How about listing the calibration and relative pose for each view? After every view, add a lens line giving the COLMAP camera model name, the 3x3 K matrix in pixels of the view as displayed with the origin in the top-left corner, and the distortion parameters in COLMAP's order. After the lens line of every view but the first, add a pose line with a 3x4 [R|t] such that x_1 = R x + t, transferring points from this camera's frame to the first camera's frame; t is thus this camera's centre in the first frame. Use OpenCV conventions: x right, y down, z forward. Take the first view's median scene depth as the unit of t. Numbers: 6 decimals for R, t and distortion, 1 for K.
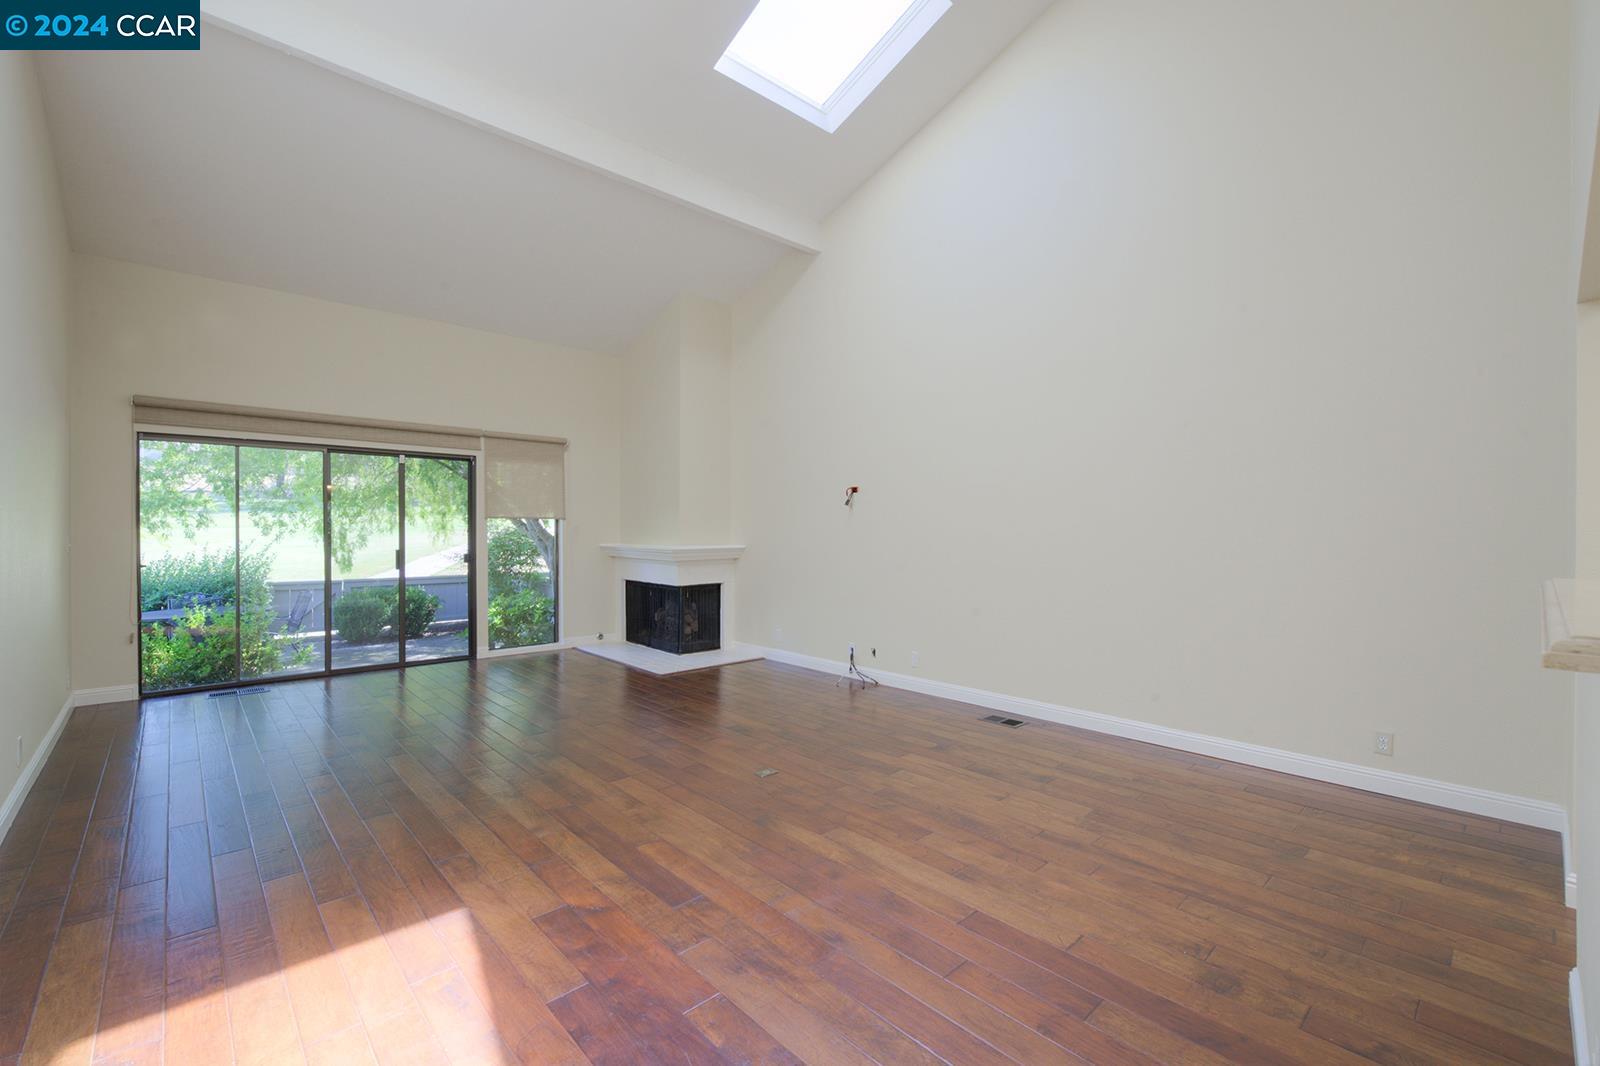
lens RADIAL K [[686.3, 0, 800.0], [0, 686.3, 533.0], [0, 0, 1]] dist [0.000315, -0.000082]
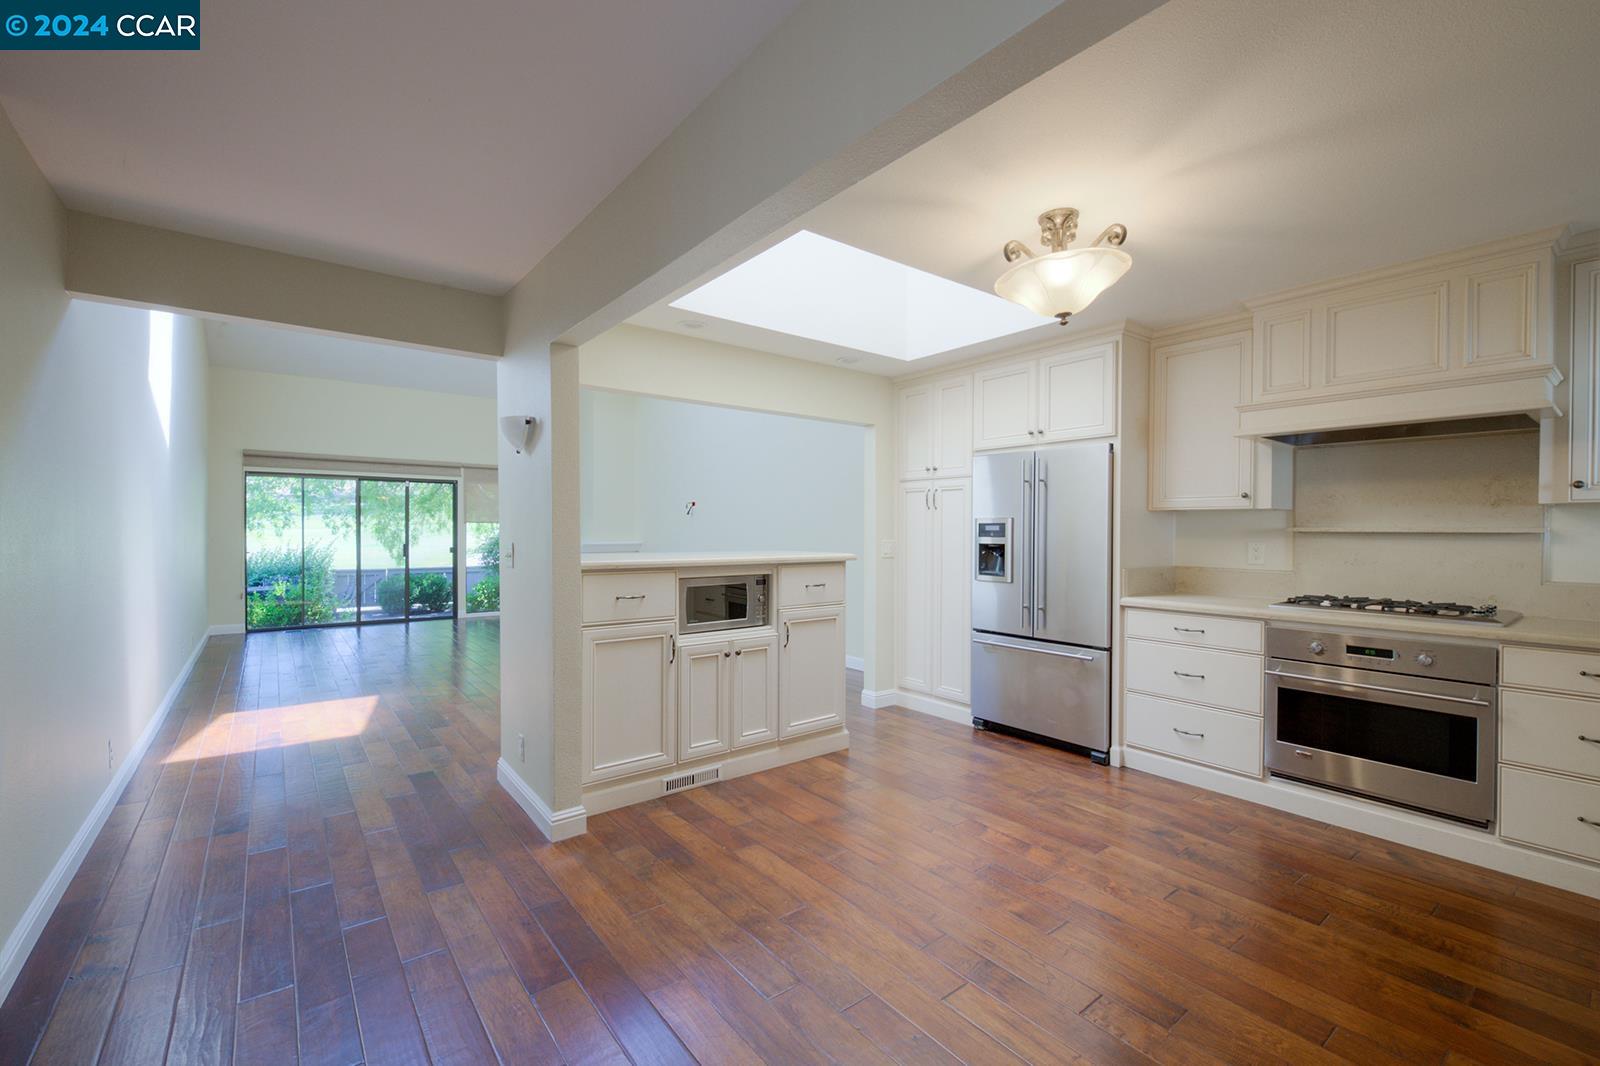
lens RADIAL K [[686.3, 0, 800.0], [0, 686.3, 533.0], [0, 0, 1]] dist [0.000315, -0.000082]
pose [[0.996668, 0.002541, -0.081521, 0.387088], [-0.002566, 0.999997, -0.000202, -0.001239], [0.081521, 0.000410, 0.996672, -0.415968]]
